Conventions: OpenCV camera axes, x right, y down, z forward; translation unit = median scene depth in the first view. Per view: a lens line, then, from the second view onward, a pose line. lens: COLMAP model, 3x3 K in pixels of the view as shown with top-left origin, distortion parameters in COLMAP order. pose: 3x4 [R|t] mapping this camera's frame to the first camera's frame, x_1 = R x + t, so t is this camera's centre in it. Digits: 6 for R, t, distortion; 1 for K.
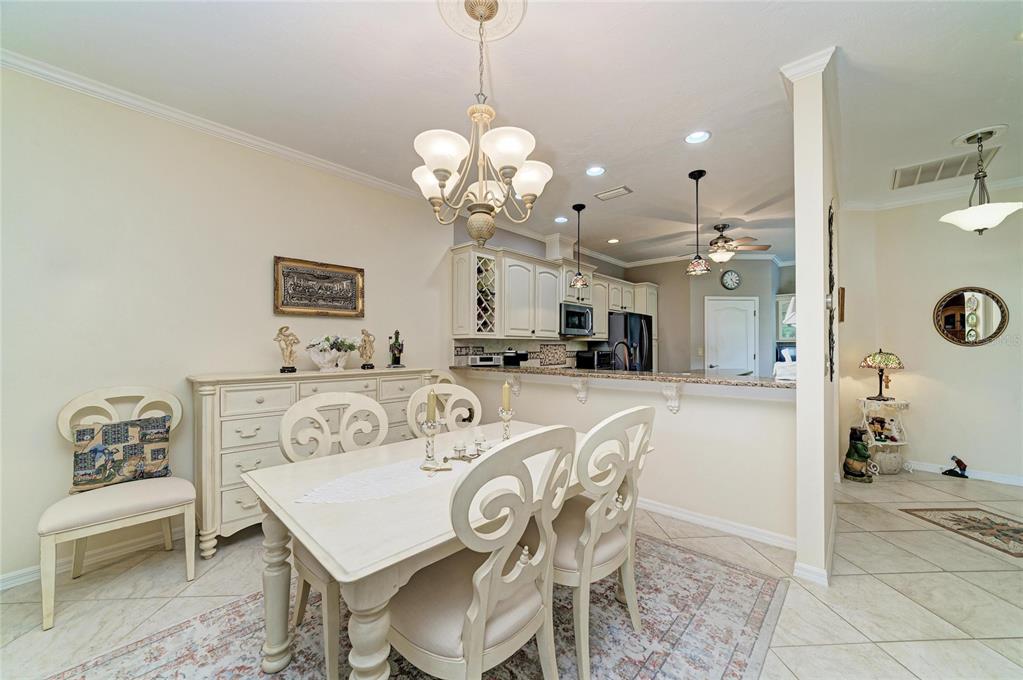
lens RADIAL K [[379.8, 0, 513.3], [0, 379.8, 344.1], [0, 0, 1]] dist [-0.008471, 0.001601]
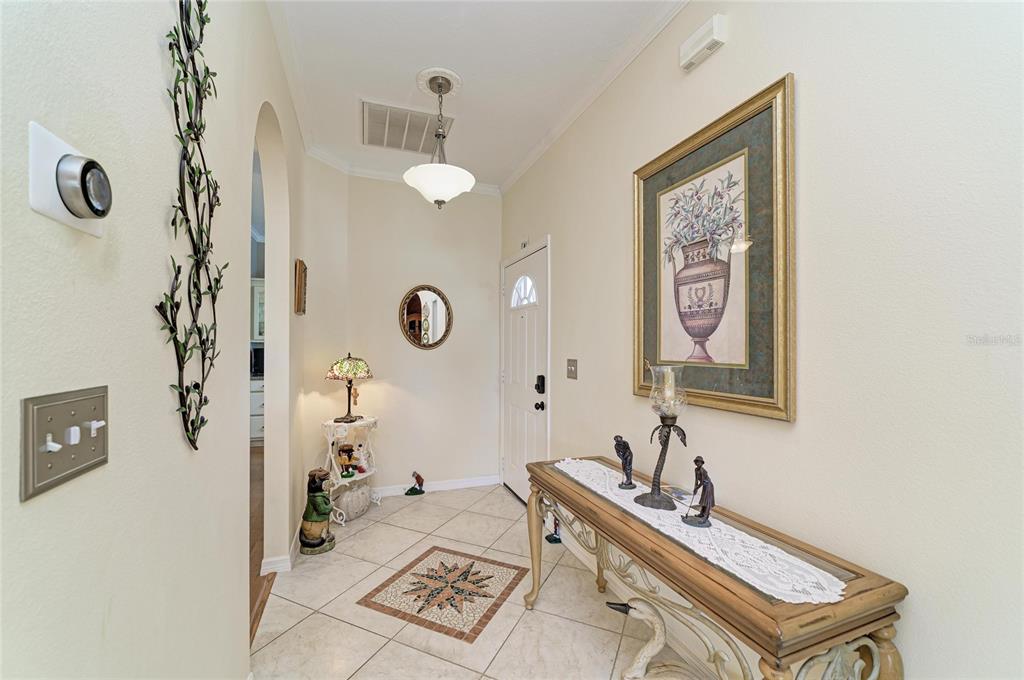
lens RADIAL K [[404.6, 0, 513.0], [0, 404.6, 345.0], [0, 0, 1]] dist [-0.010917, 0.000845]
pose [[0.451061, 0.005294, 0.892477, 0.401917], [-0.007172, 0.999972, -0.002308, -0.004210], [-0.892464, -0.005360, 0.451087, 0.344838]]
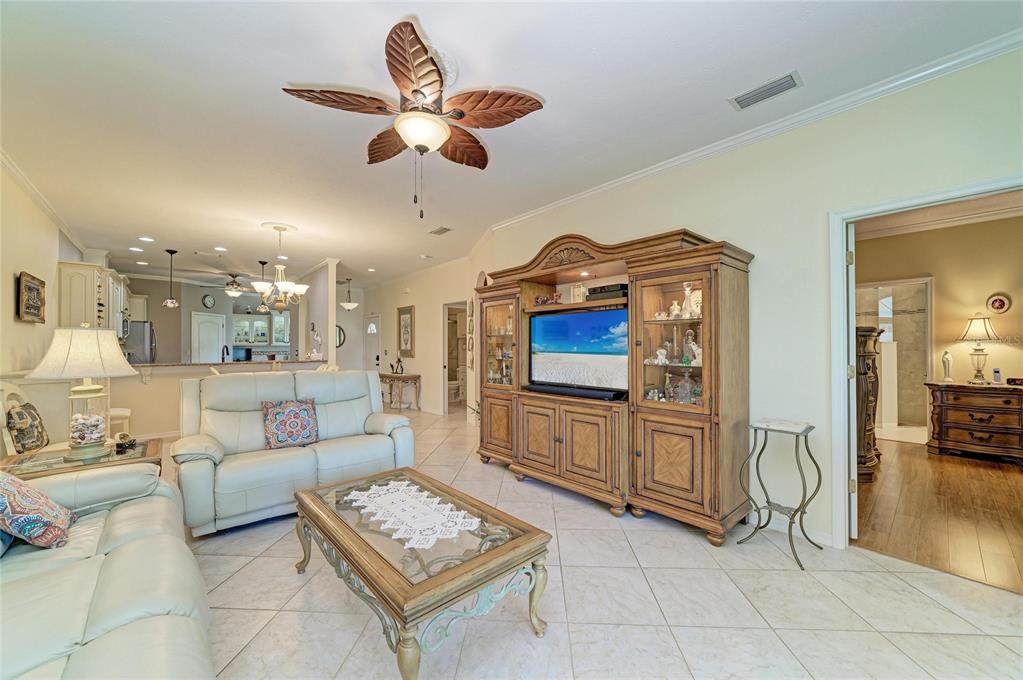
lens RADIAL K [[391.8, 0, 511.5], [0, 391.8, 344.3], [0, 0, 1]] dist [-0.006067, 0.001955]
pose [[0.113340, 0.005951, 0.993538, -1.263886], [-0.000117, 0.999982, -0.005976, -0.002617], [-0.993556, 0.000561, 0.113339, -0.483657]]
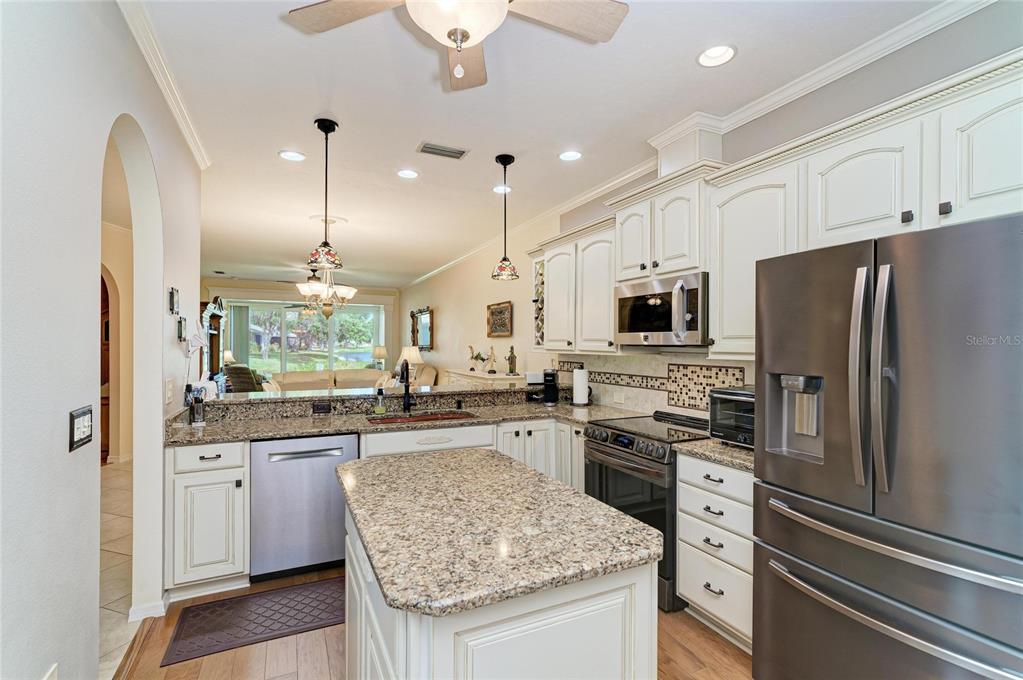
lens RADIAL K [[450.1, 0, 516.0], [0, 450.1, 344.0], [0, 0, 1]] dist [0.000769, 0.000371]
pose [[-0.355116, -0.002494, -0.934819, 1.007029], [0.001675, 0.999993, -0.003305, -0.034312], [0.934821, -0.002740, -0.355109, 1.441080]]
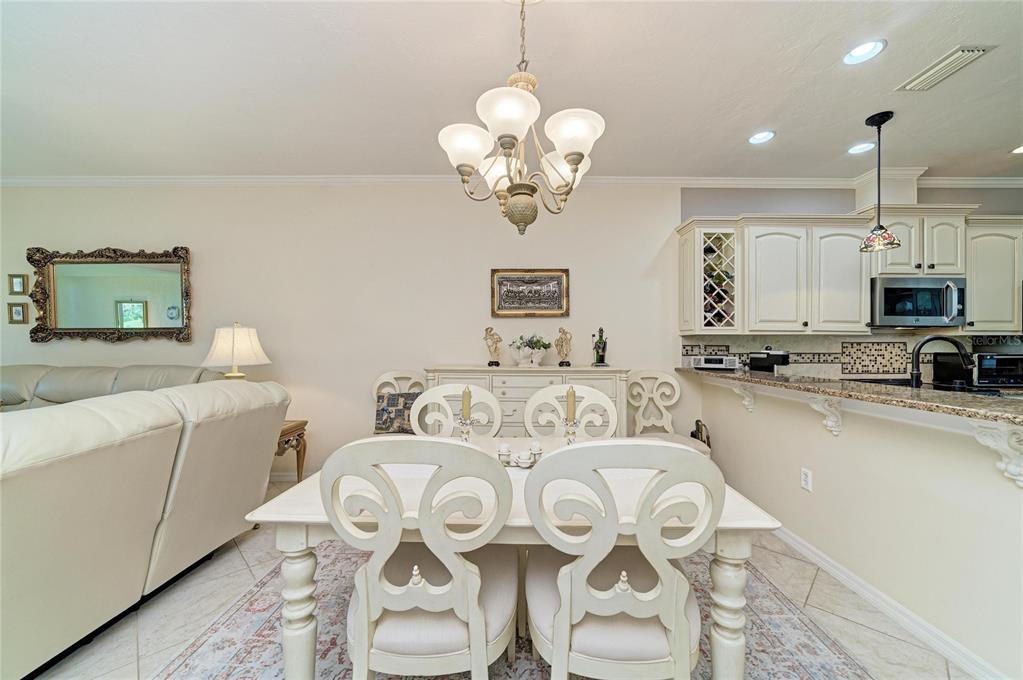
lens RADIAL K [[391.8, 0, 521.0], [0, 391.8, 342.1], [0, 0, 1]] dist [-0.006067, 0.001955]
pose [[0.685597, -0.000039, -0.727982, 0.260069], [0.001016, 0.999999, 0.000903, -0.000694], [0.727981, -0.001358, 0.685596, 0.159275]]
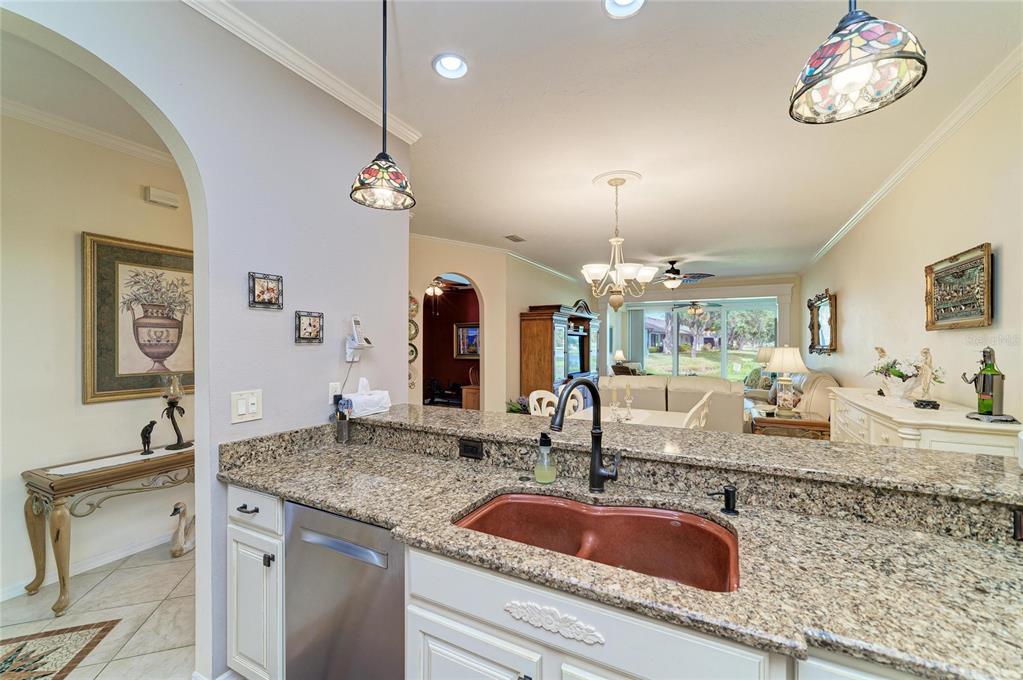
lens RADIAL K [[404.2, 0, 518.2], [0, 404.2, 343.1], [0, 0, 1]] dist [-0.010917, 0.000845]
pose [[-0.964150, -0.000543, -0.265357, 0.413713], [0.001341, 0.999975, -0.006920, -0.037188], [0.265355, -0.007028, -0.964125, 1.263105]]
